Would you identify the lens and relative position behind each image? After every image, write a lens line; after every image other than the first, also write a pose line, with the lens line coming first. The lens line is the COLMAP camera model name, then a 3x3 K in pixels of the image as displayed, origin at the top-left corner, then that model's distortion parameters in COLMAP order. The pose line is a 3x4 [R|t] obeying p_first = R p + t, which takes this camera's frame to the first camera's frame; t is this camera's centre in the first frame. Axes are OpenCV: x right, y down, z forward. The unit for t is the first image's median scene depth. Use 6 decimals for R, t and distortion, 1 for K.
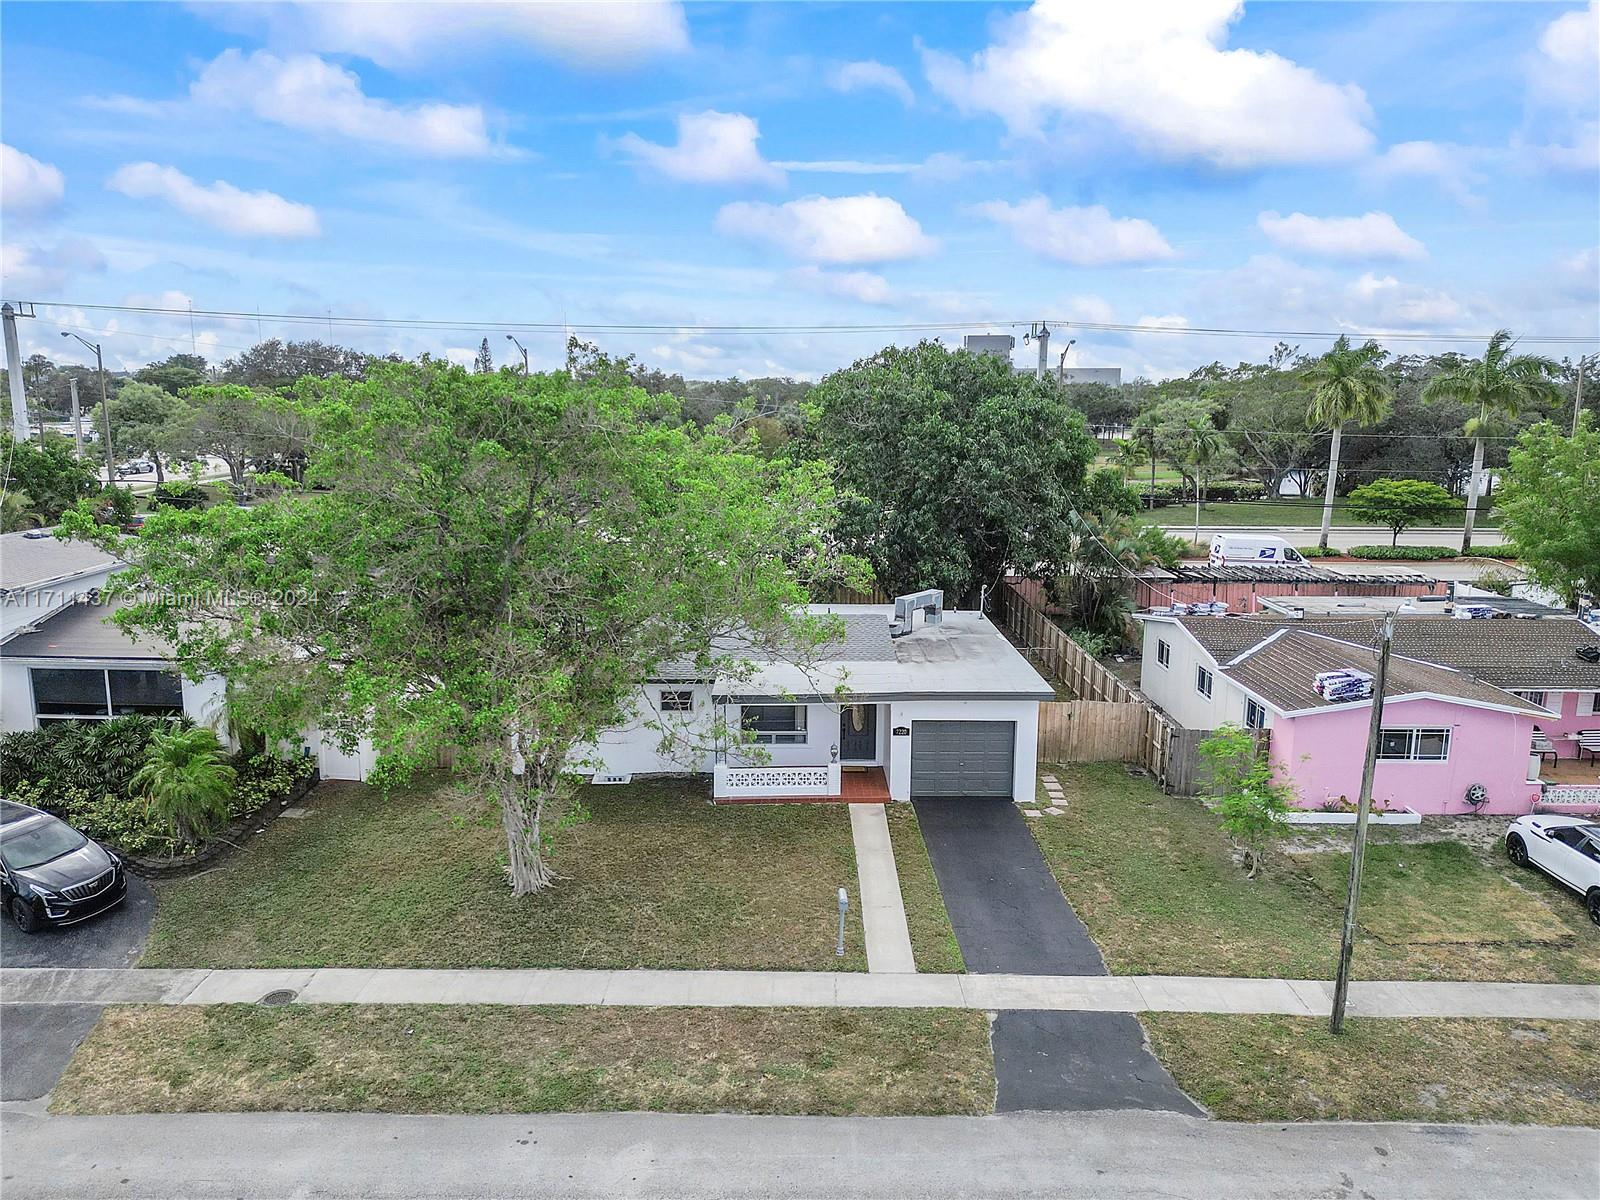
lens RADIAL K [[1130.3, 0, 800.0], [0, 1130.3, 600.0], [0, 0, 1]] dist [0.068900, -0.060300]
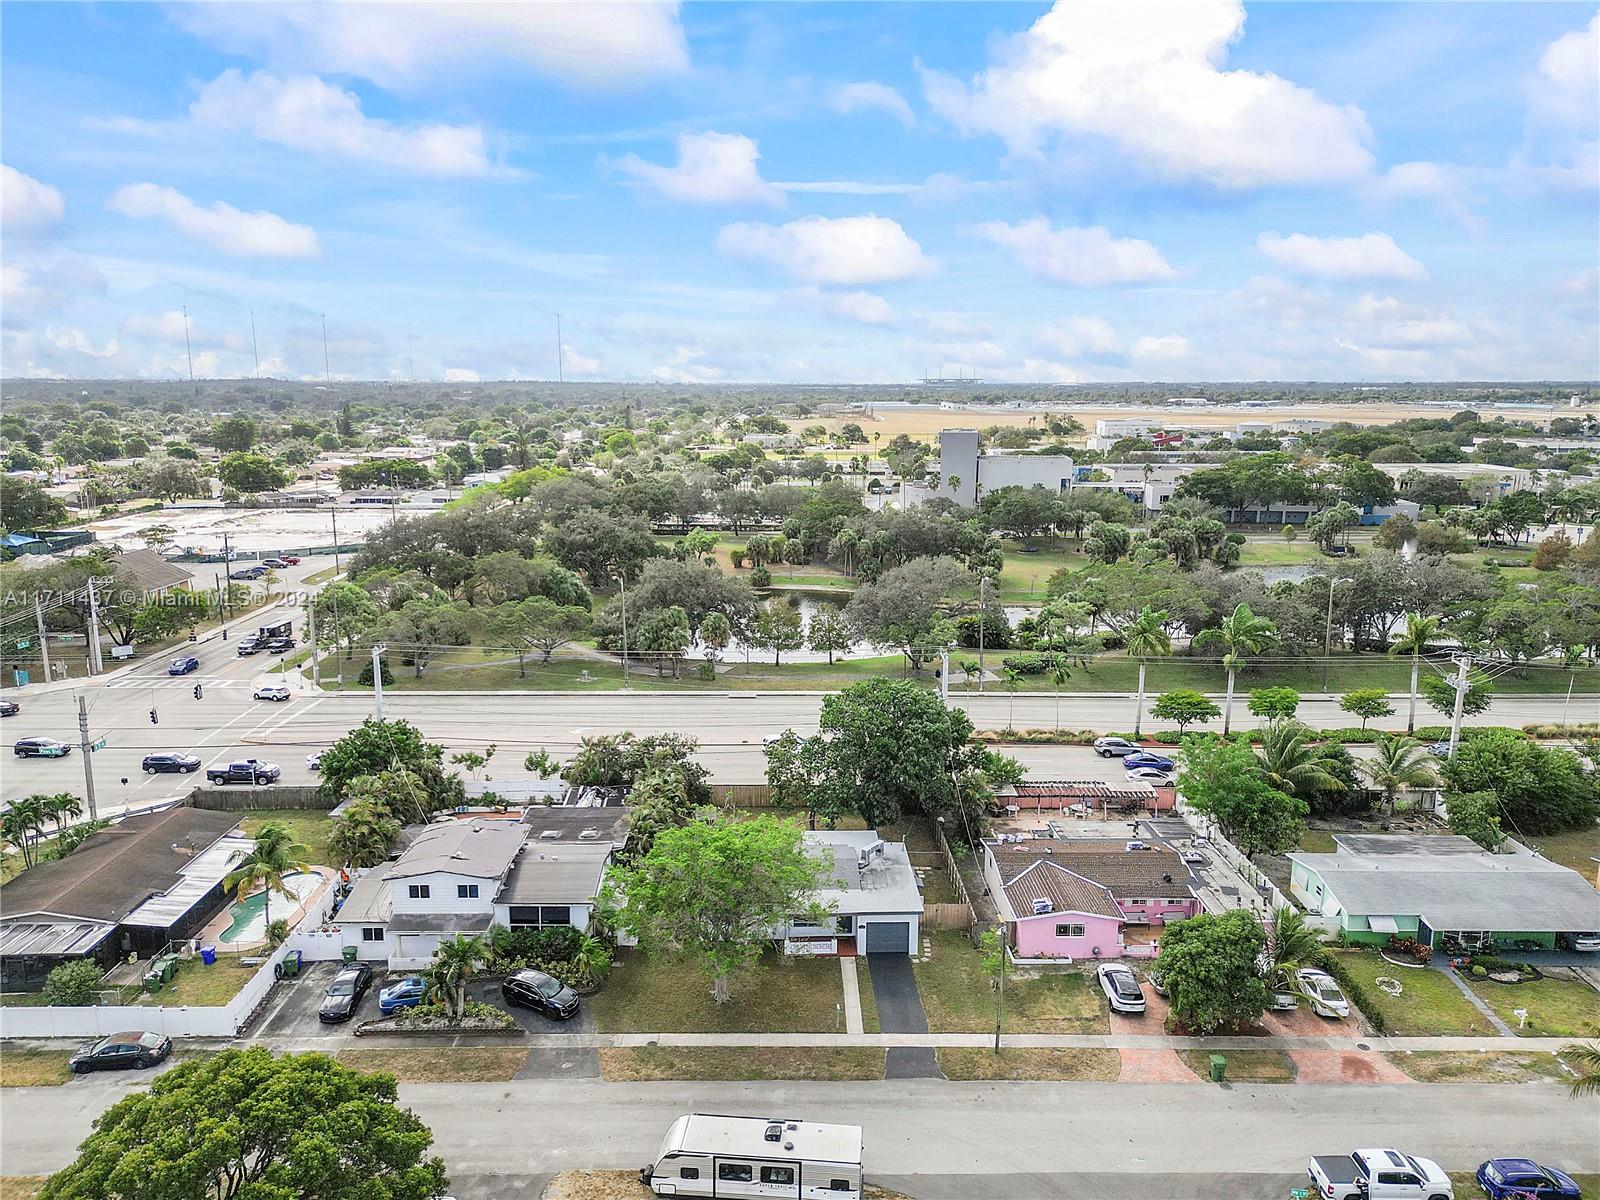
lens RADIAL K [[1127.2, 0, 800.0], [0, 1127.2, 600.0], [0, 0, 1]] dist [0.077310, -0.075348]
pose [[0.999954, -0.007431, 0.006006, -0.066219], [0.007413, 0.999968, 0.003018, -0.750933], [-0.006029, -0.002973, 0.999977, -1.810657]]
